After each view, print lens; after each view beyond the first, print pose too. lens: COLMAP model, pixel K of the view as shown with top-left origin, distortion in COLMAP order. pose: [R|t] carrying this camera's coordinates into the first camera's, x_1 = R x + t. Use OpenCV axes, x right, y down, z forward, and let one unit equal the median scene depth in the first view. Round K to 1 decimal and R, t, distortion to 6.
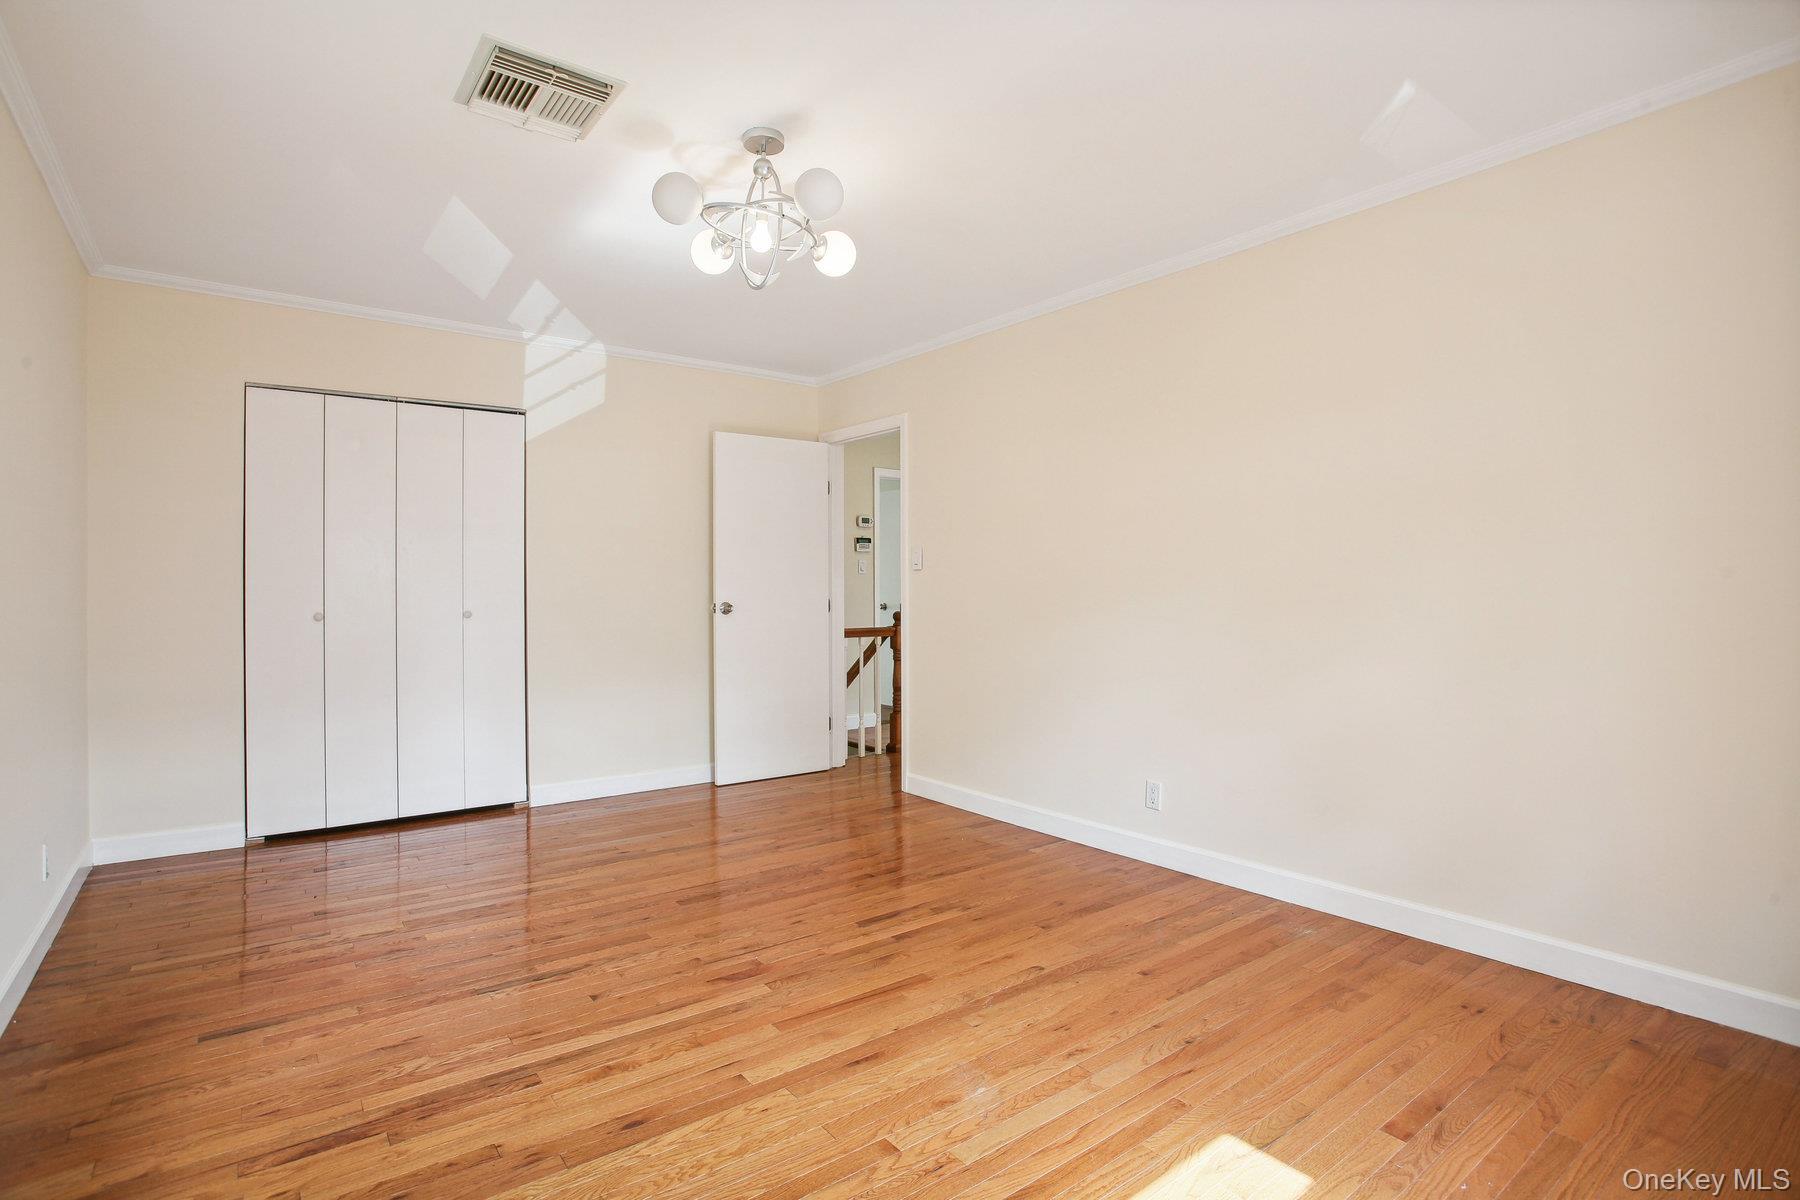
lens RADIAL K [[874.8, 0, 901.6], [0, 874.8, 594.8], [0, 0, 1]] dist [-0.045473, 0.001757]
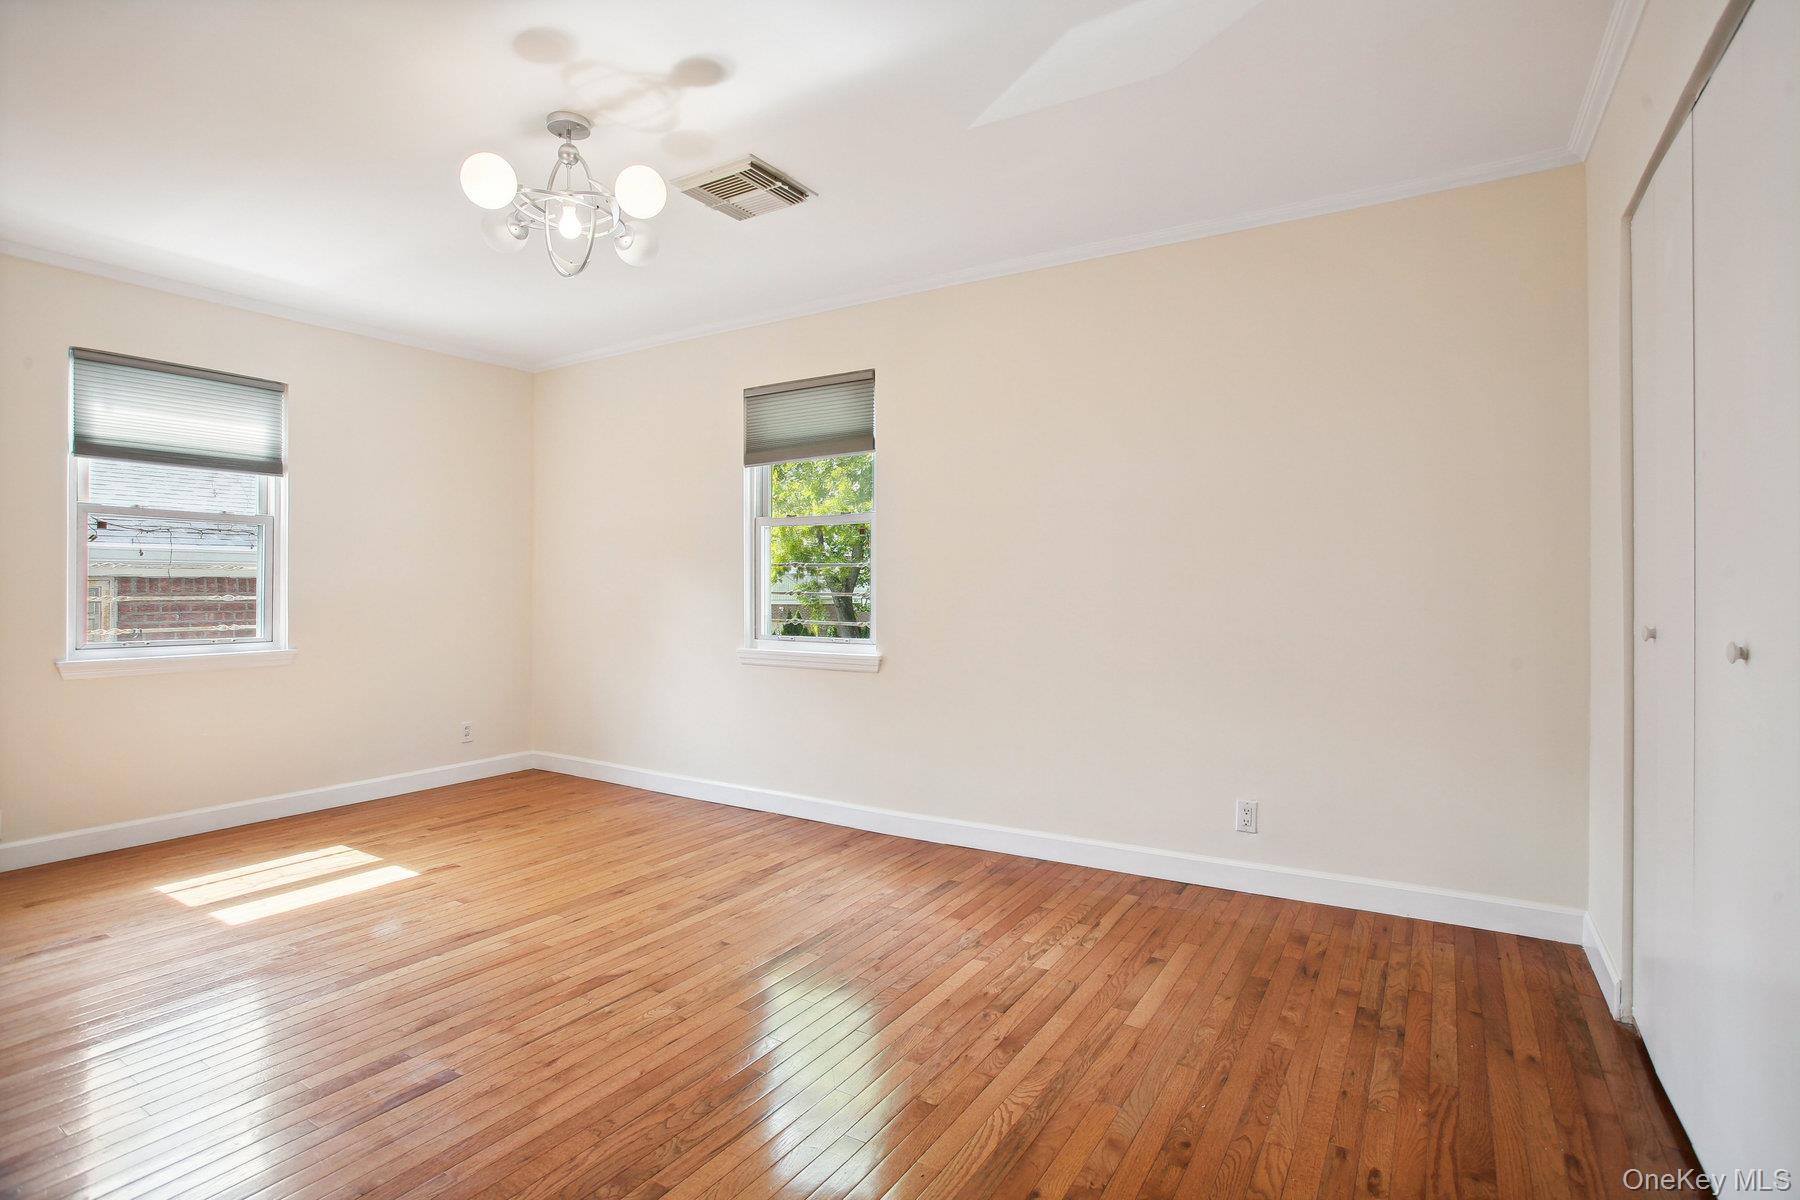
lens RADIAL K [[874.8, 0, 886.8], [0, 874.8, 599.3], [0, 0, 1]] dist [-0.045473, 0.001757]
pose [[-0.937053, 0.002721, -0.349176, -0.171396], [-0.005262, 0.999746, 0.021914, -0.008774], [0.349147, 0.022372, -0.936801, 2.297719]]
